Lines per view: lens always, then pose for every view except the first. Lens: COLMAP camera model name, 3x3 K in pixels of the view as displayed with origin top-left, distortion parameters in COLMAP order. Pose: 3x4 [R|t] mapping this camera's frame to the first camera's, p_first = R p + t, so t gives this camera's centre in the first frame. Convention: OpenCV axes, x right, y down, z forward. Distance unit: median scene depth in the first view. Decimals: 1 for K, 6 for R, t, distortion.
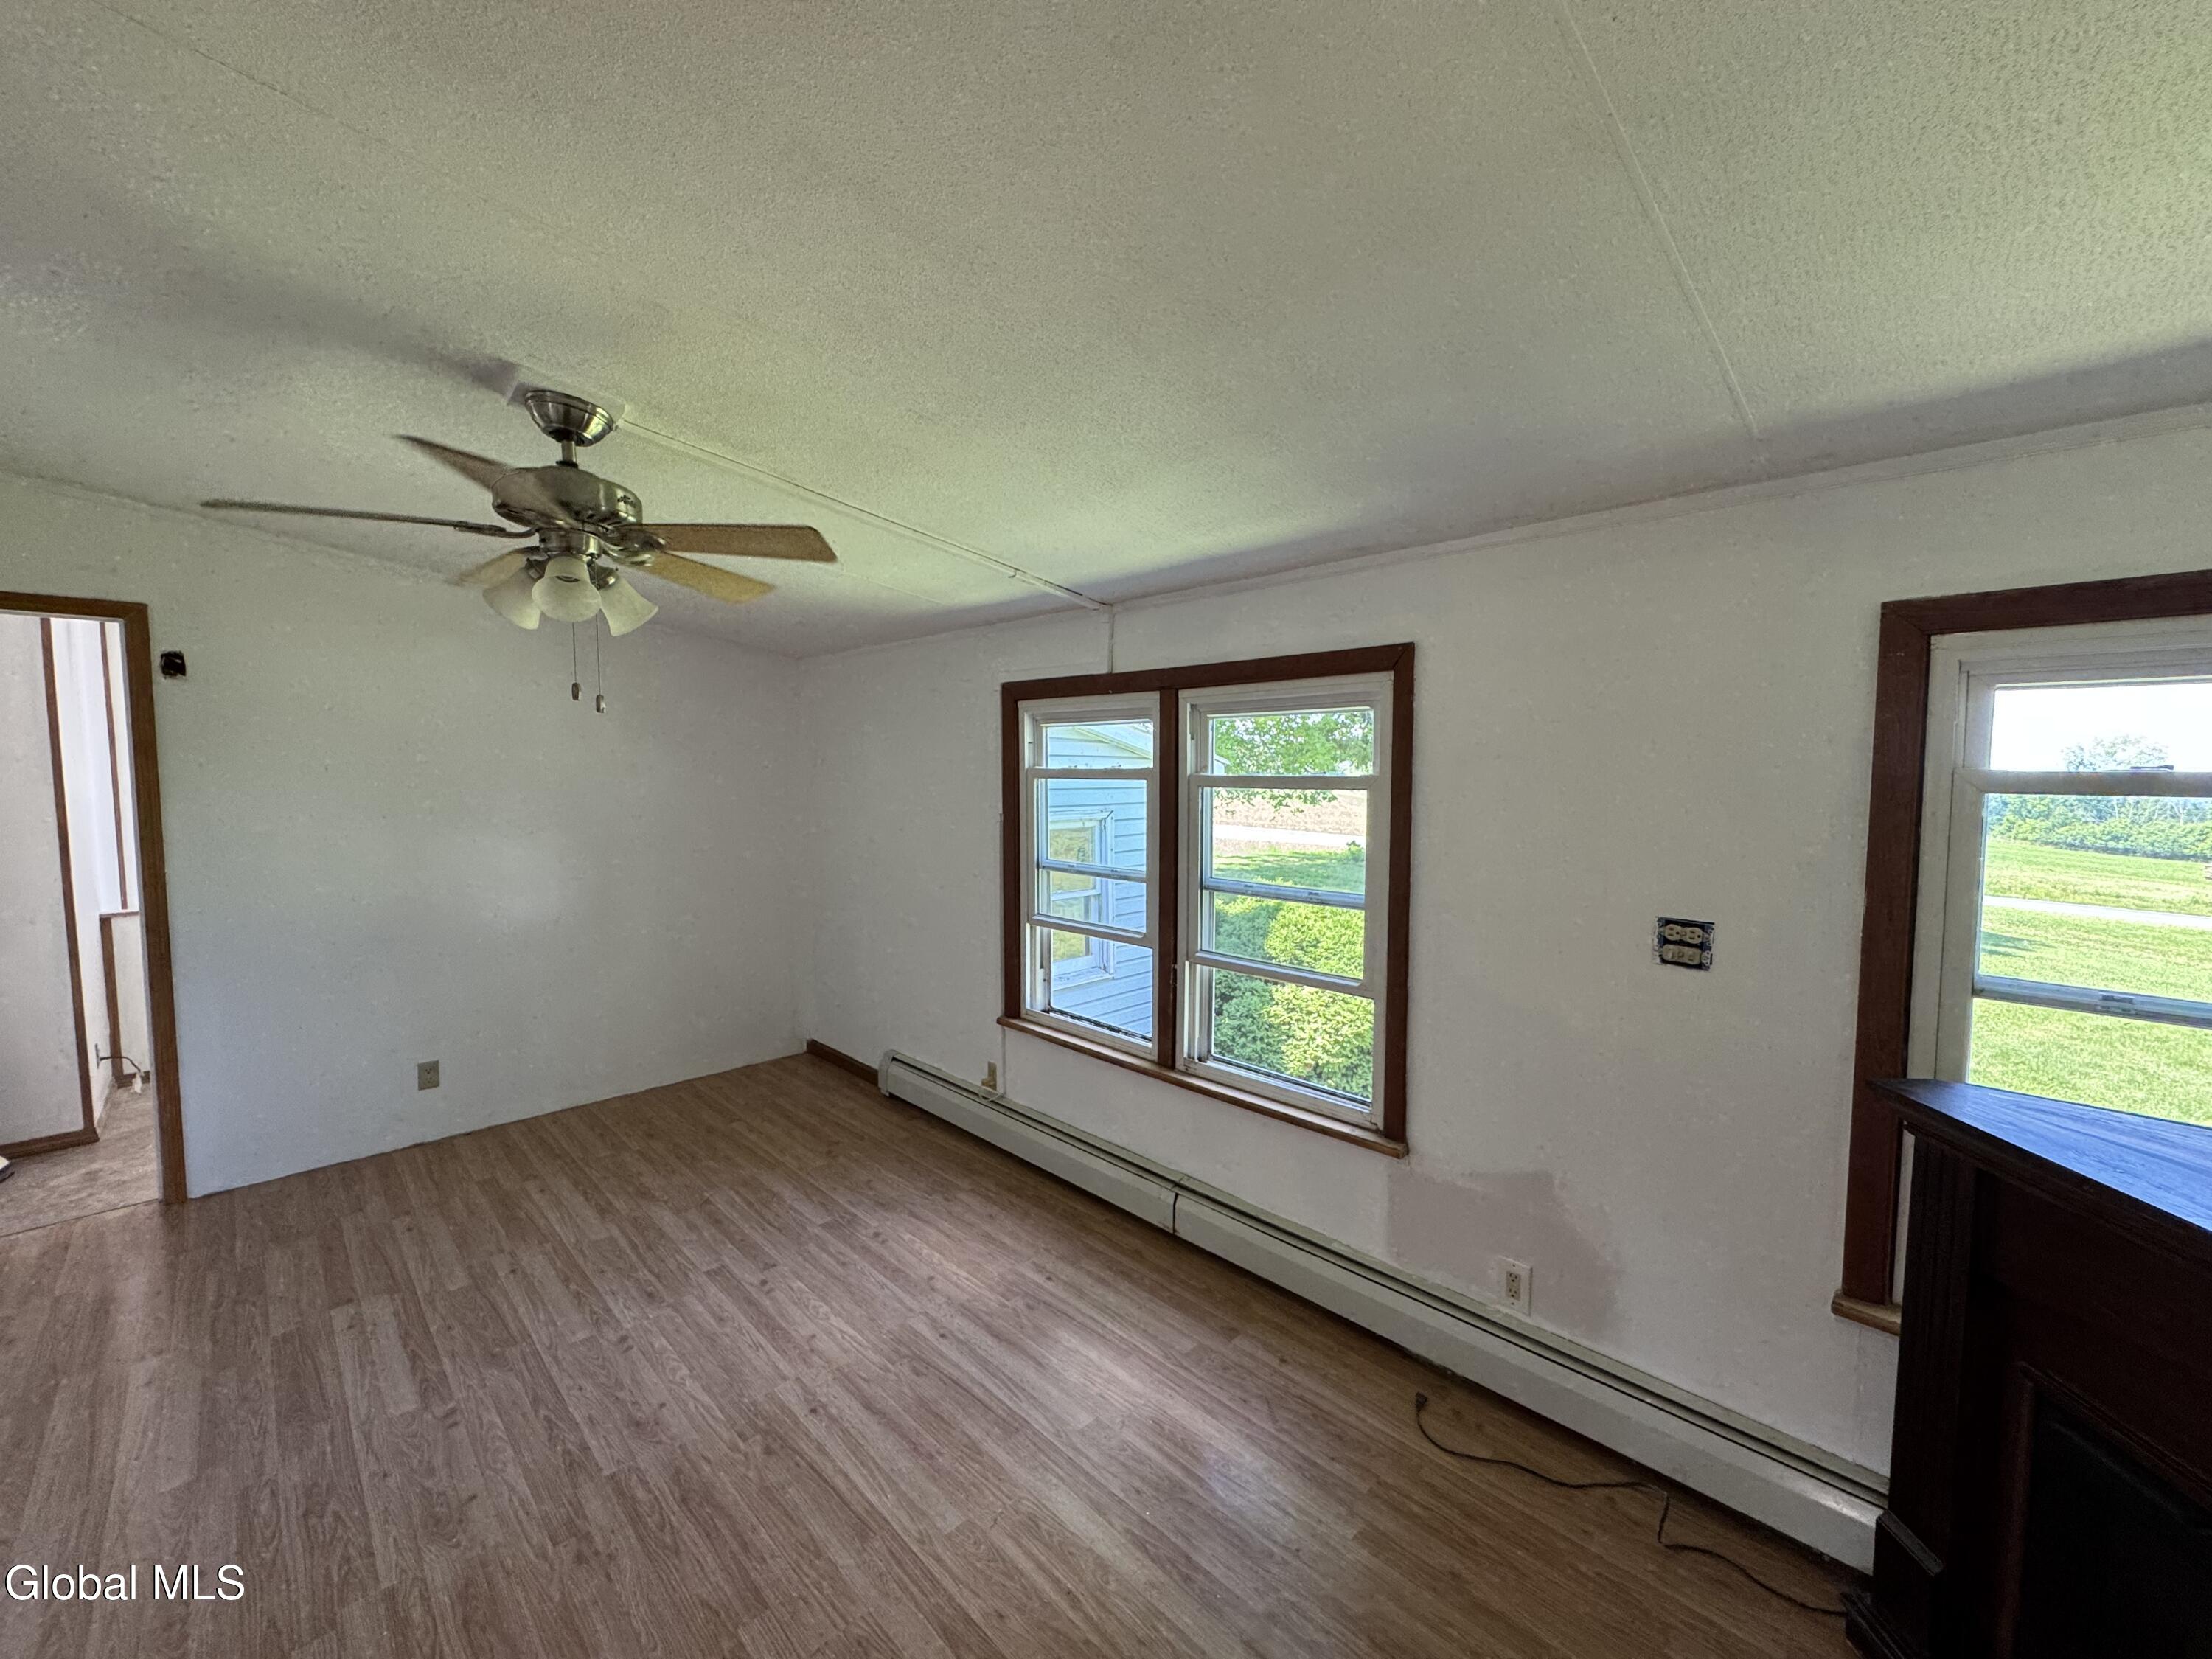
lens RADIAL K [[886.5, 0, 1106.0], [0, 886.5, 829.5], [0, 0, 1]] dist [0.001192, 0.000377]
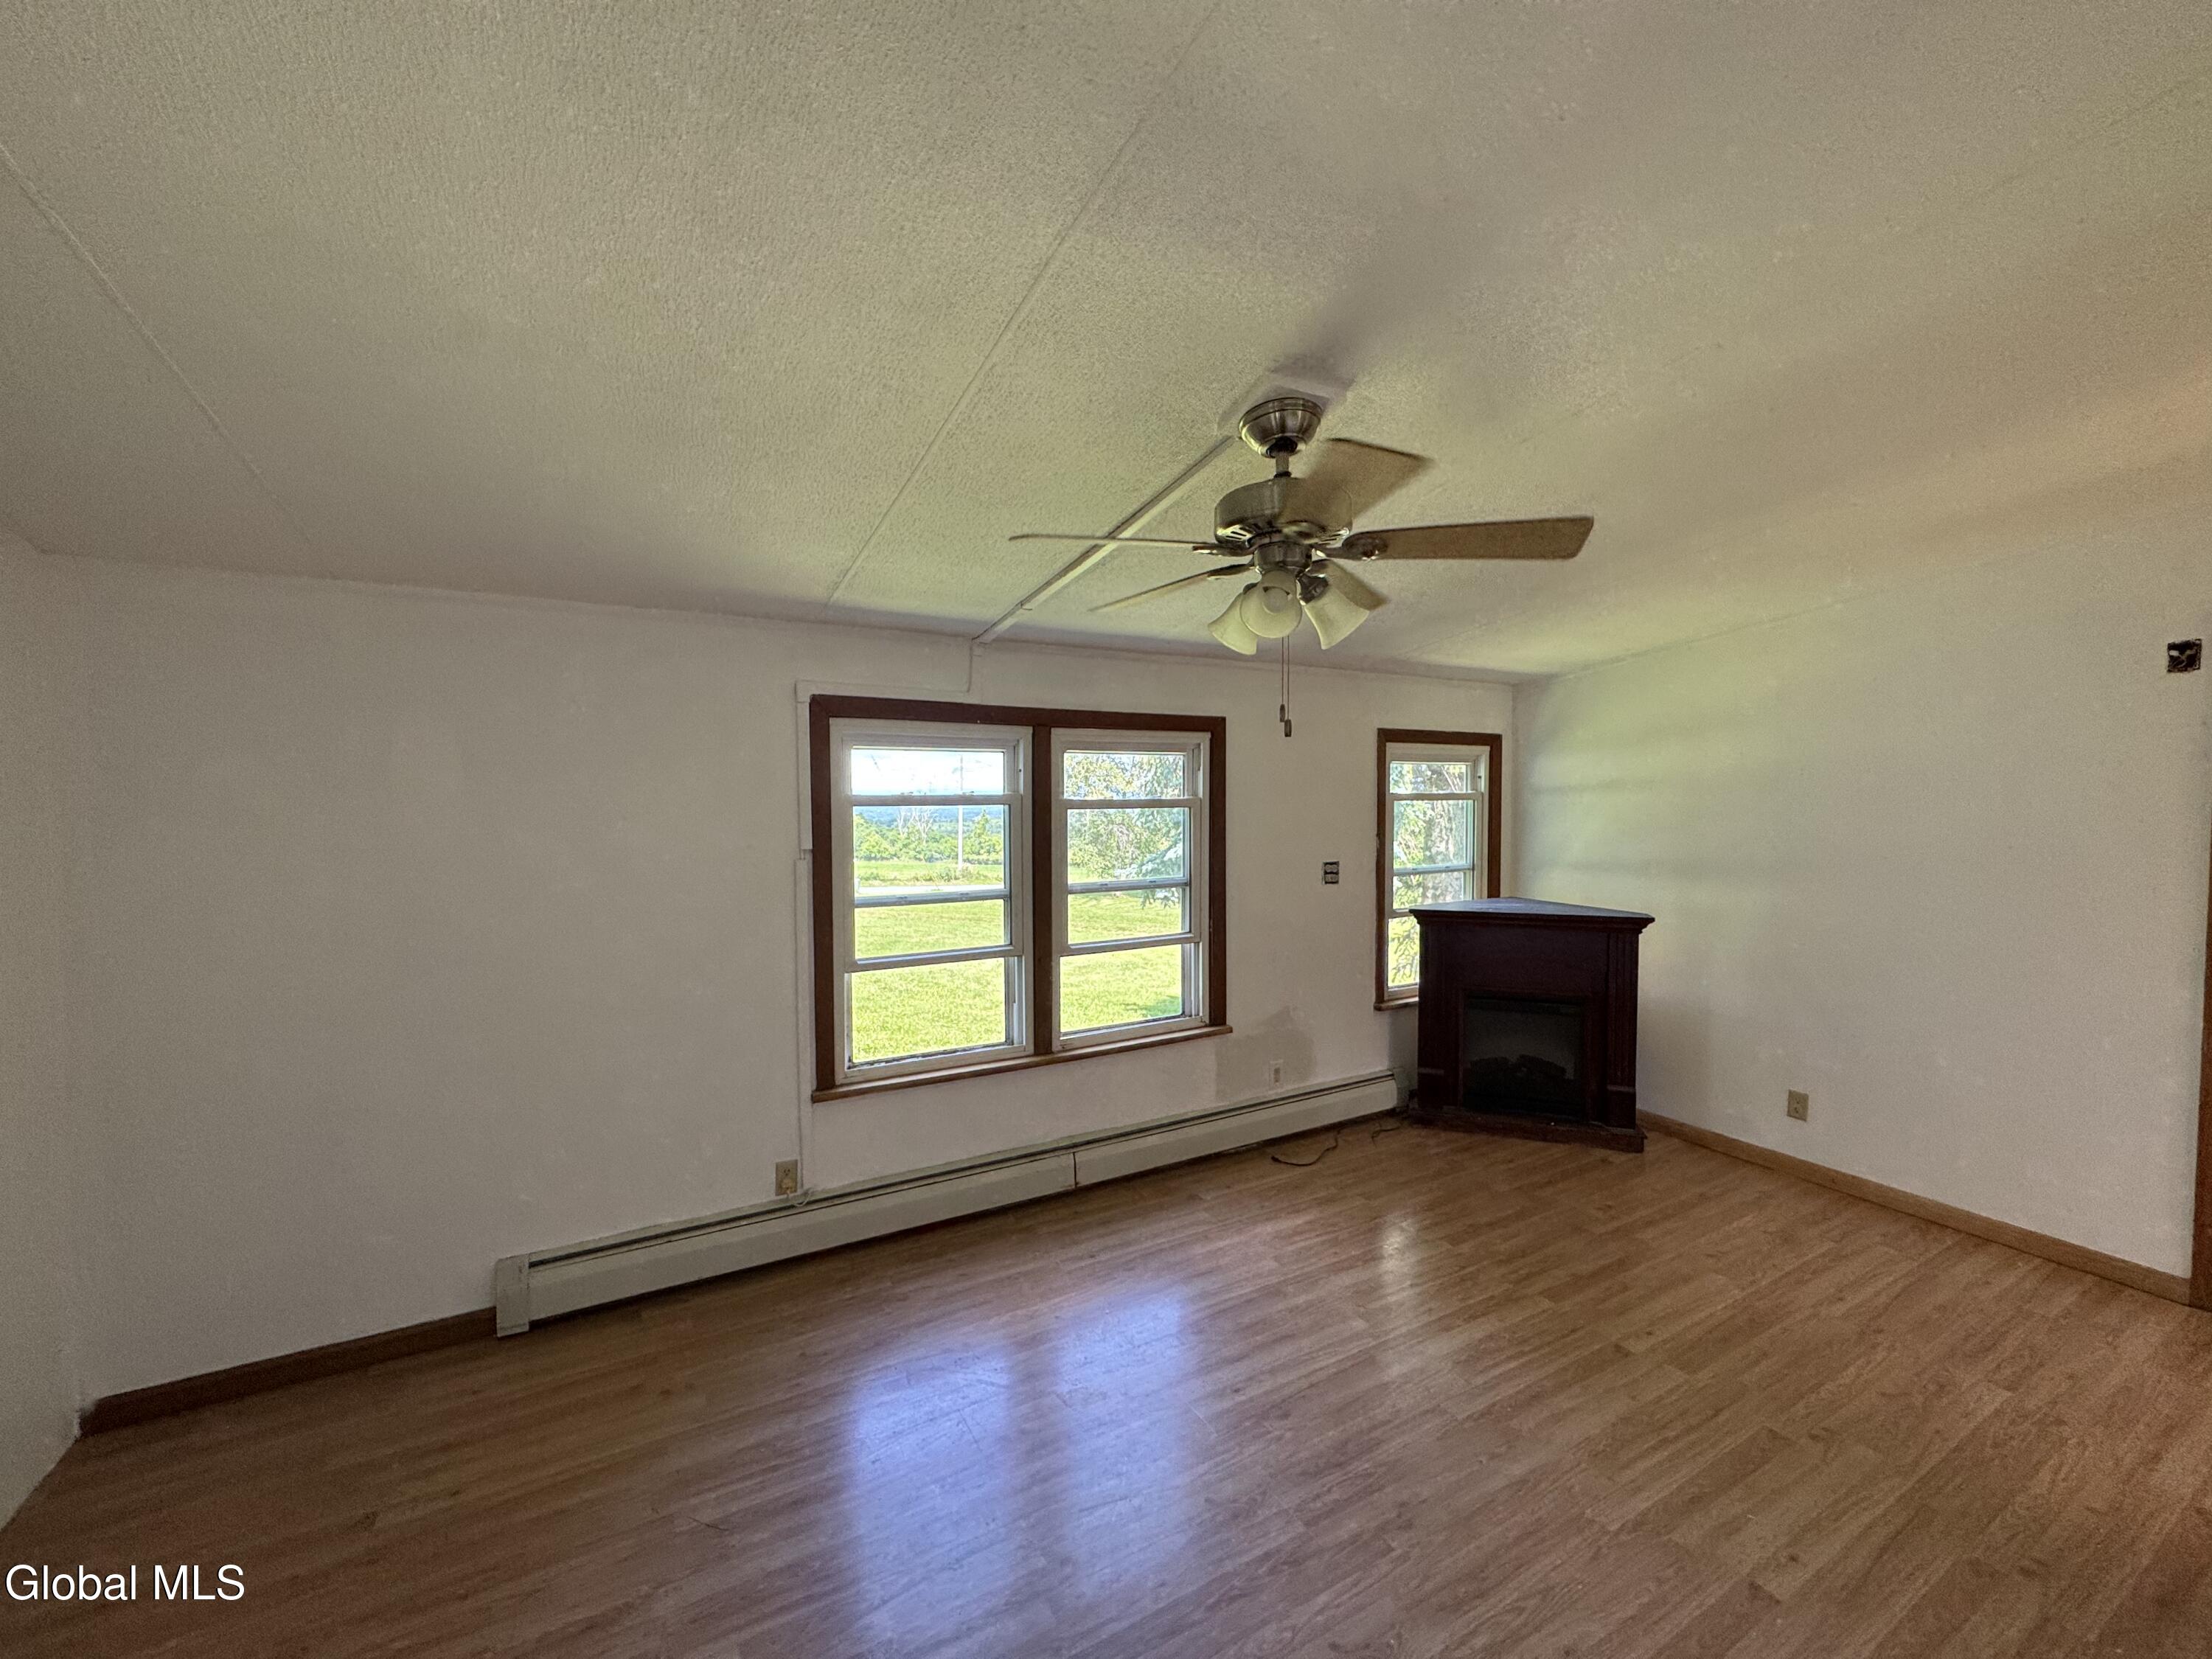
lens RADIAL K [[886.5, 0, 1106.0], [0, 886.5, 829.5], [0, 0, 1]] dist [0.001192, 0.000377]
pose [[0.263789, -0.041376, 0.963692, -1.009038], [0.071970, 0.997139, 0.023112, -0.042896], [-0.961892, 0.063260, 0.266013, 0.603455]]
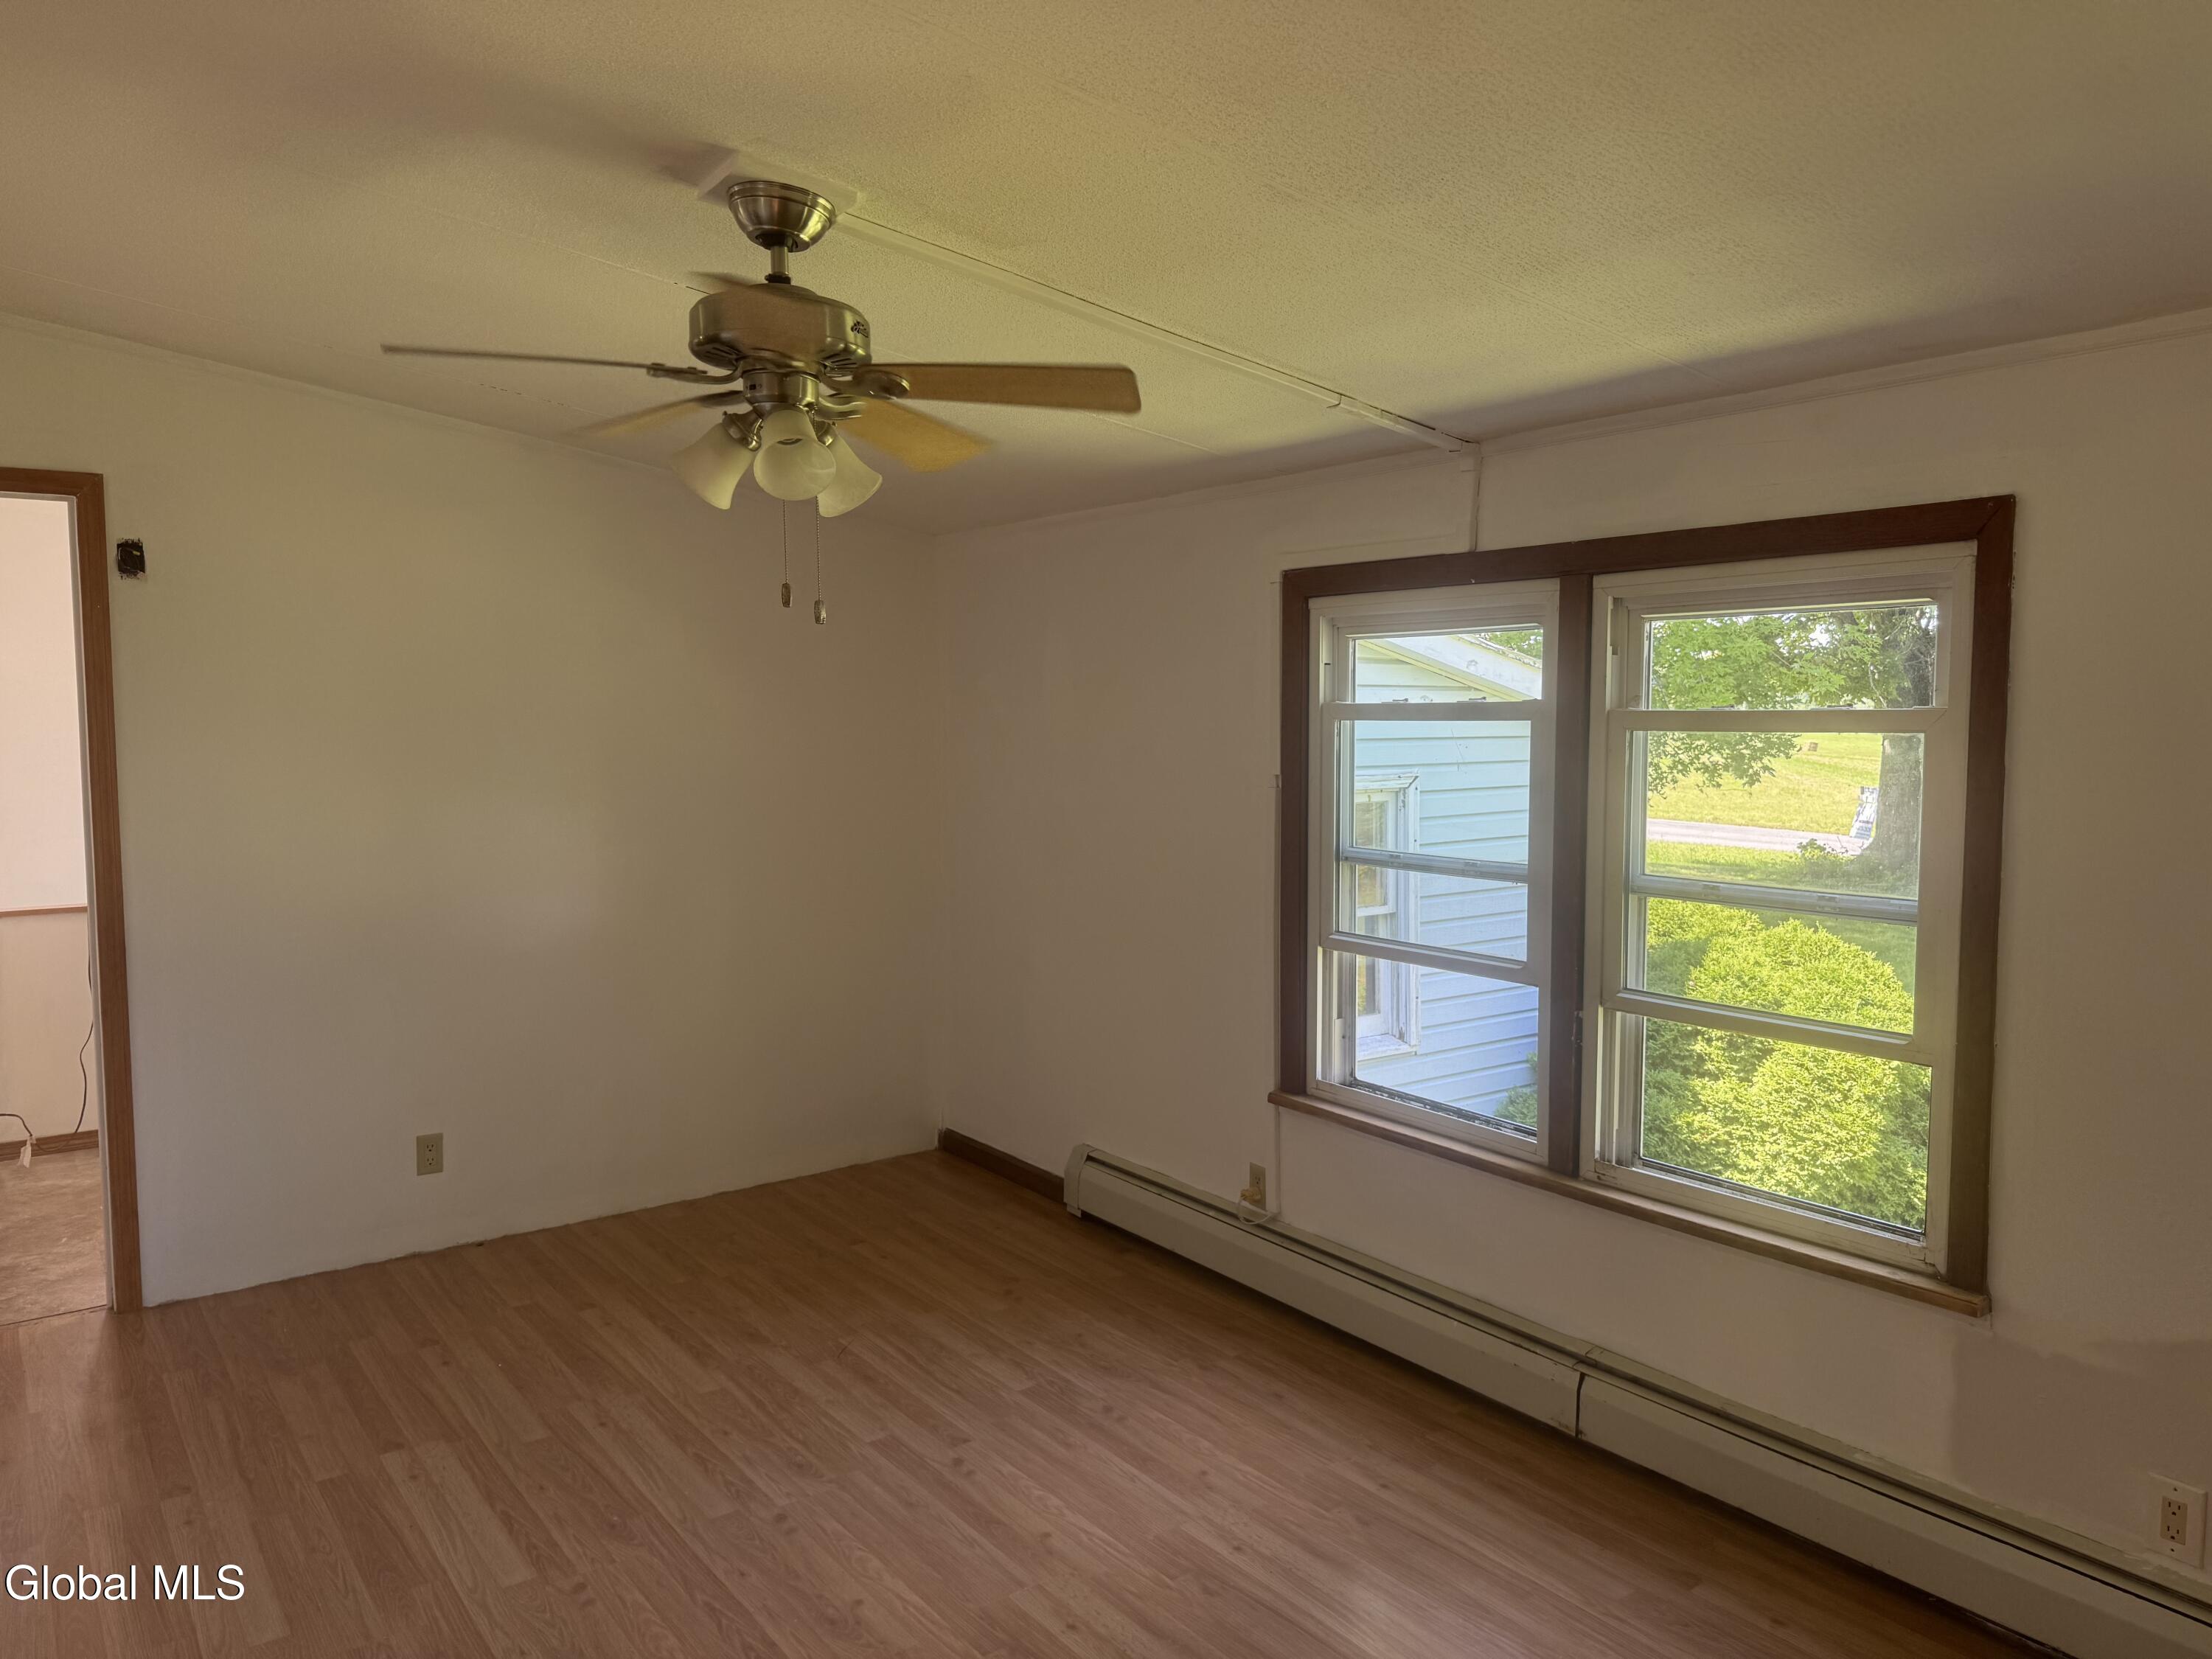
lens RADIAL K [[1560.6, 0, 1106.0], [0, 1560.6, 829.5], [0, 0, 1]] dist [0.050420, -0.051194]
pose [[0.989640, 0.009408, -0.143263, -0.097173], [-0.008497, 0.999940, 0.006967, 0.018015], [0.143320, -0.005677, 0.989660, -0.153215]]
